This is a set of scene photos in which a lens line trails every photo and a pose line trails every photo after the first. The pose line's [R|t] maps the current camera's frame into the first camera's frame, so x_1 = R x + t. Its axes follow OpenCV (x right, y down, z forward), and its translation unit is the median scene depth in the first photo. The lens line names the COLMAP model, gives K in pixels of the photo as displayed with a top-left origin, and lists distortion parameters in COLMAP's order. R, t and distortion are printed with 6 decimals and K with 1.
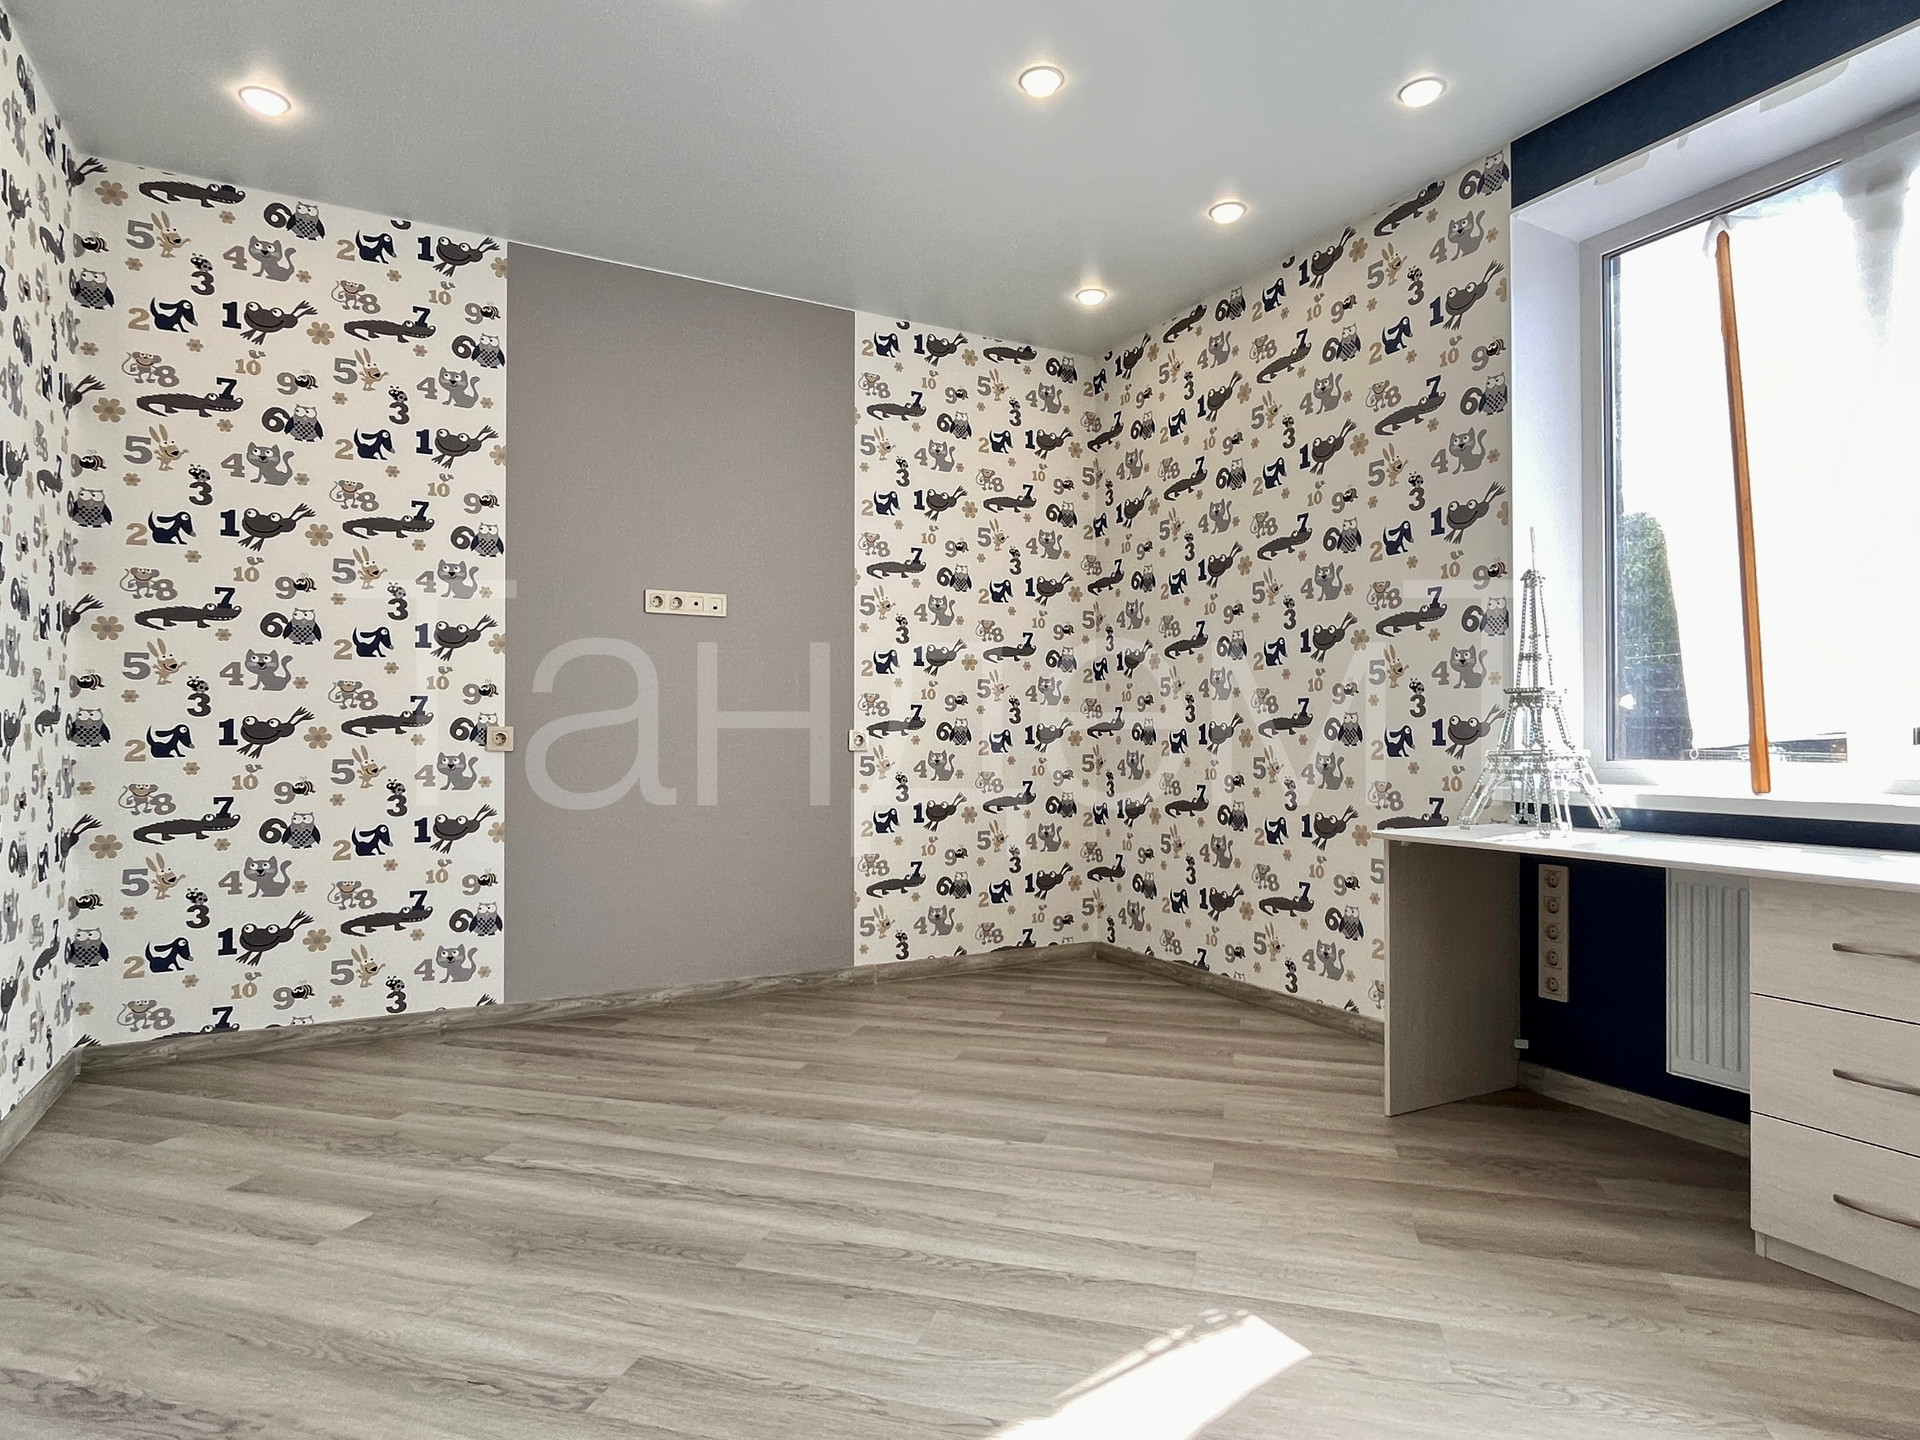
lens RADIAL K [[1082.7, 0, 960.0], [0, 1082.7, 720.0], [0, 0, 1]] dist [-0.001149, 0.000906]
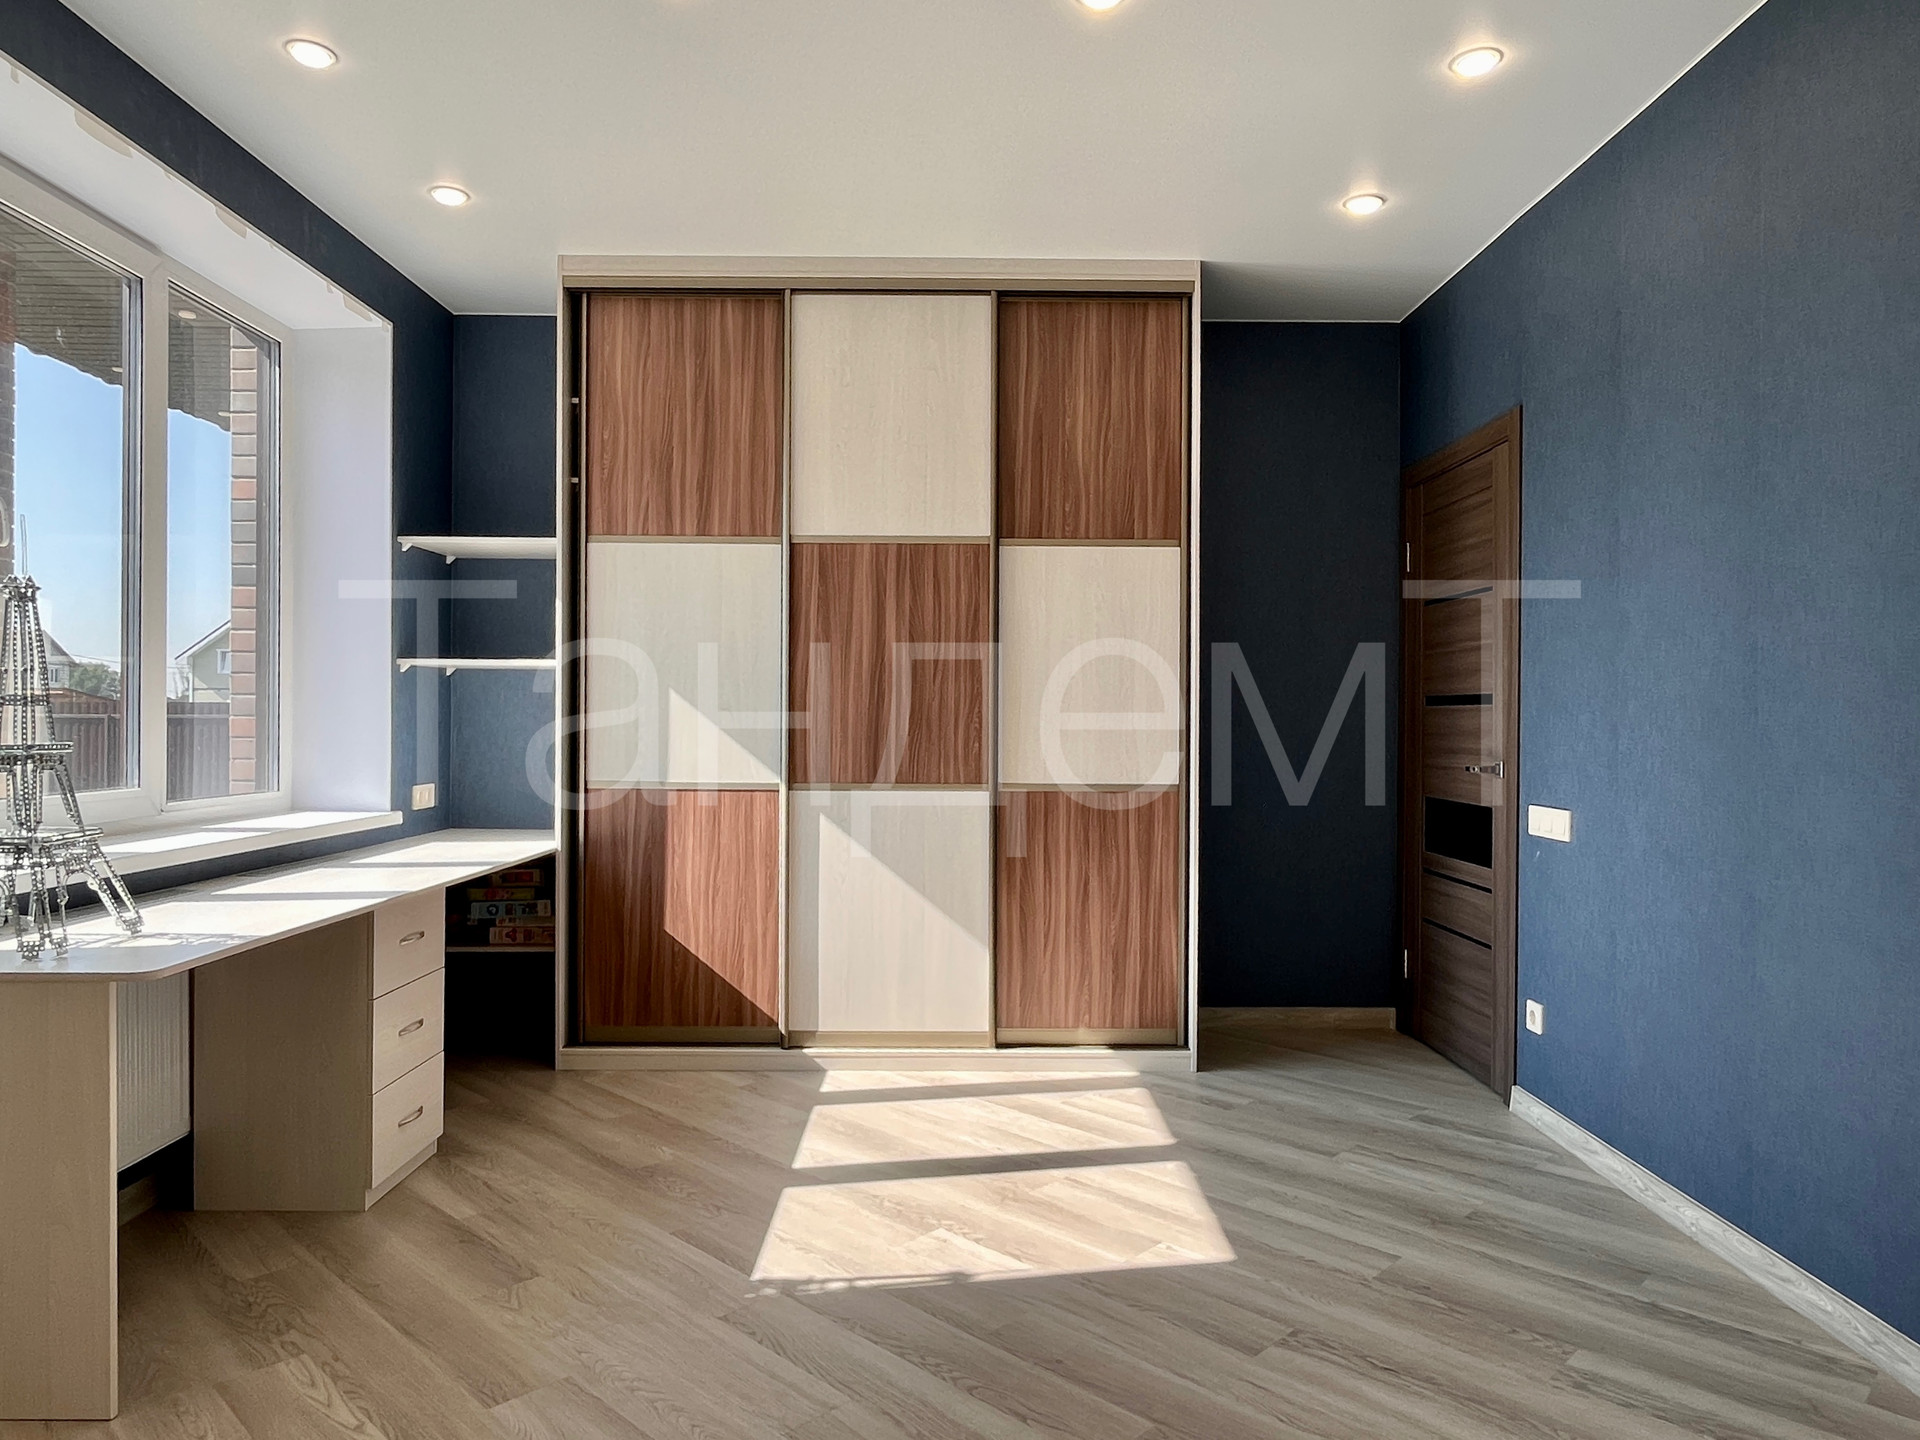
lens RADIAL K [[1082.7, 0, 960.0], [0, 1082.7, 720.0], [0, 0, 1]] dist [-0.001149, 0.000906]
pose [[-0.885607, -0.008040, 0.464366, -0.510651], [-0.009523, 0.999954, -0.000848, -0.075381], [-0.464338, -0.005173, -0.885643, 2.023944]]
